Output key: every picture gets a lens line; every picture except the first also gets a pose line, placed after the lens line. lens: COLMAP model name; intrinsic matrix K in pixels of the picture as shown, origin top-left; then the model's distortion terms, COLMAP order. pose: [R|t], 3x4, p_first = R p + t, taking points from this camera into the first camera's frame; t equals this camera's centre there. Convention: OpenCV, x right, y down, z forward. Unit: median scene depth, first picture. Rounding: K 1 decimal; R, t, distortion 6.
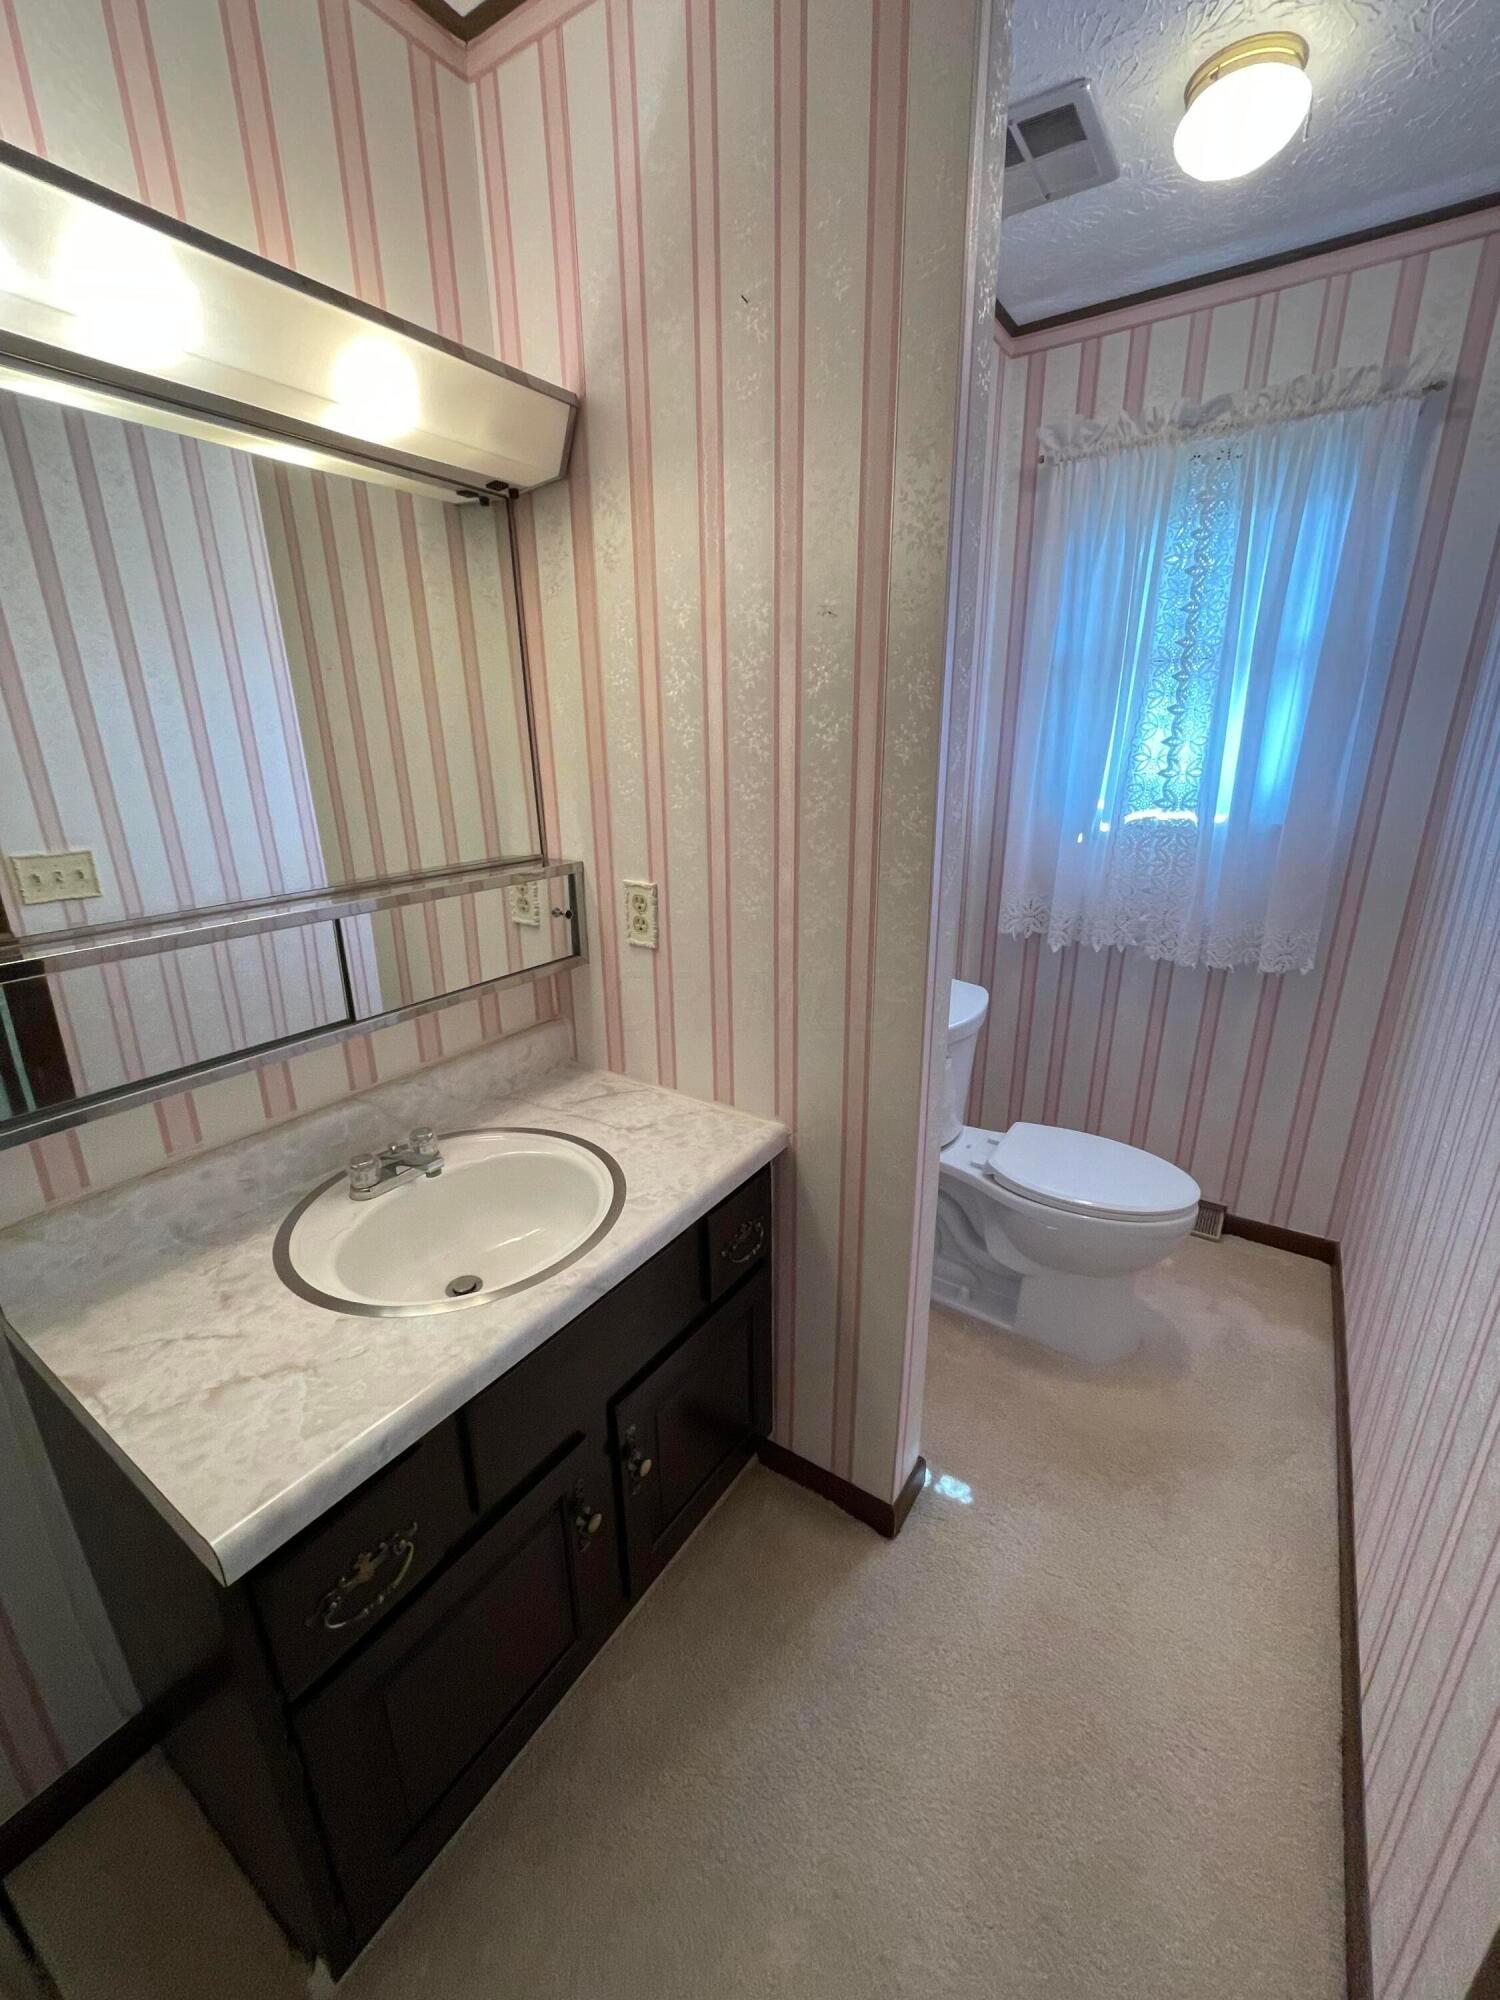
lens RADIAL K [[802.9, 0, 760.4], [0, 802.9, 993.6], [0, 0, 1]] dist [0.001035, 0.000102]
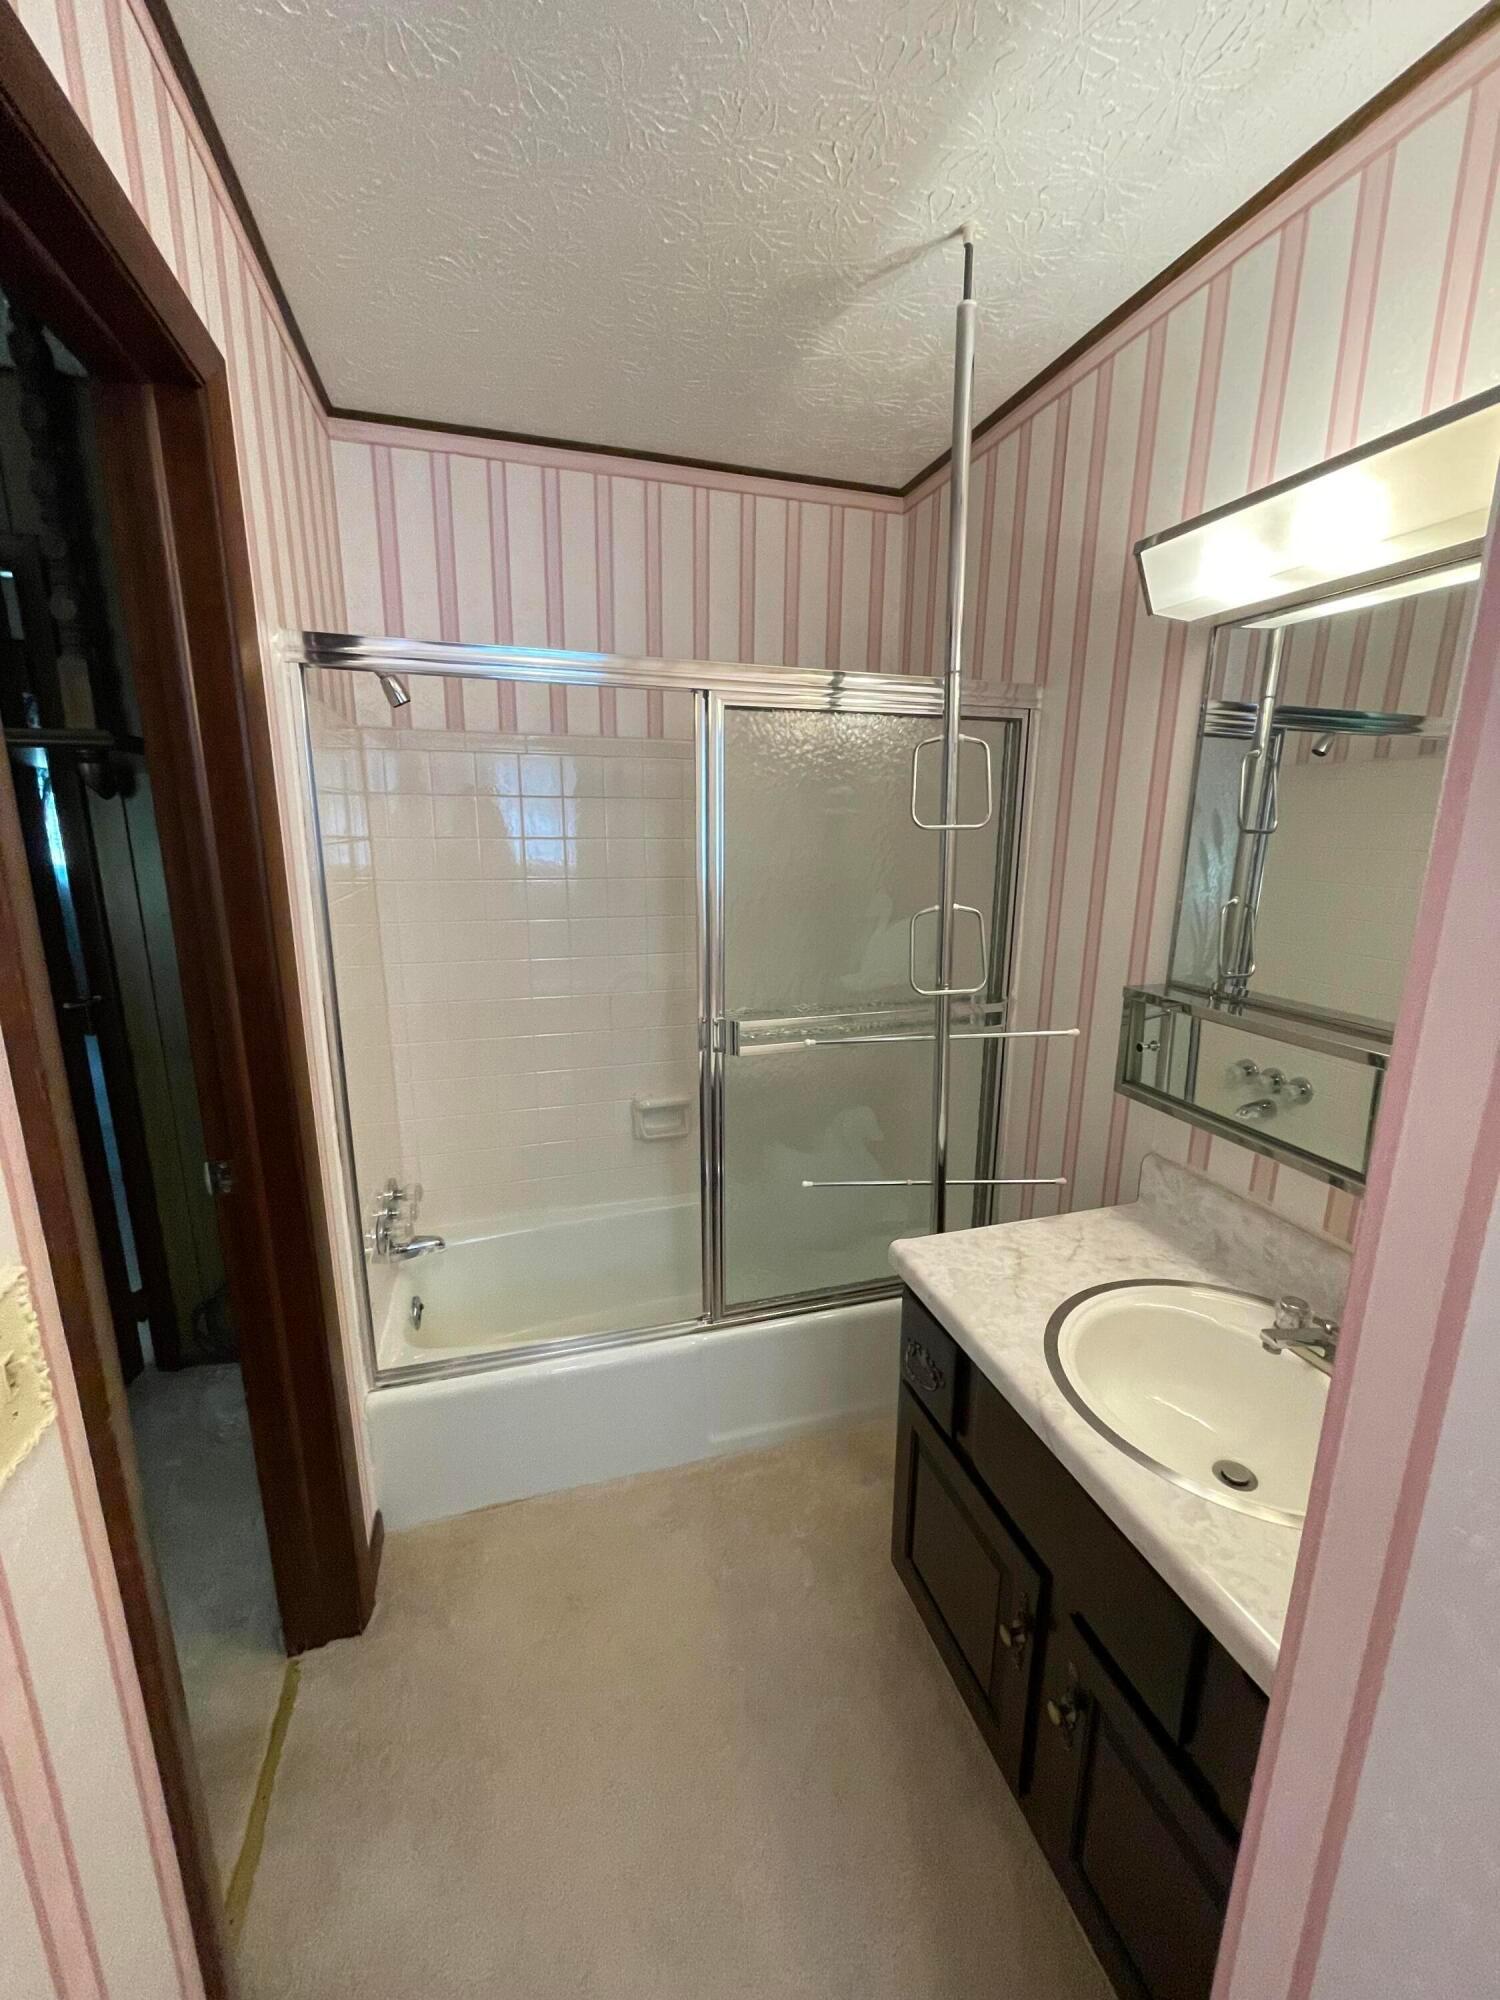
lens RADIAL K [[802.9, 0, 758.4], [0, 802.9, 1008.7], [0, 0, 1]] dist [0.001035, 0.000102]
pose [[-0.634100, 0.153371, -0.757888, 0.639381], [-0.257265, 0.882450, 0.393824, -0.346770], [0.729200, 0.444702, -0.520104, 1.032161]]
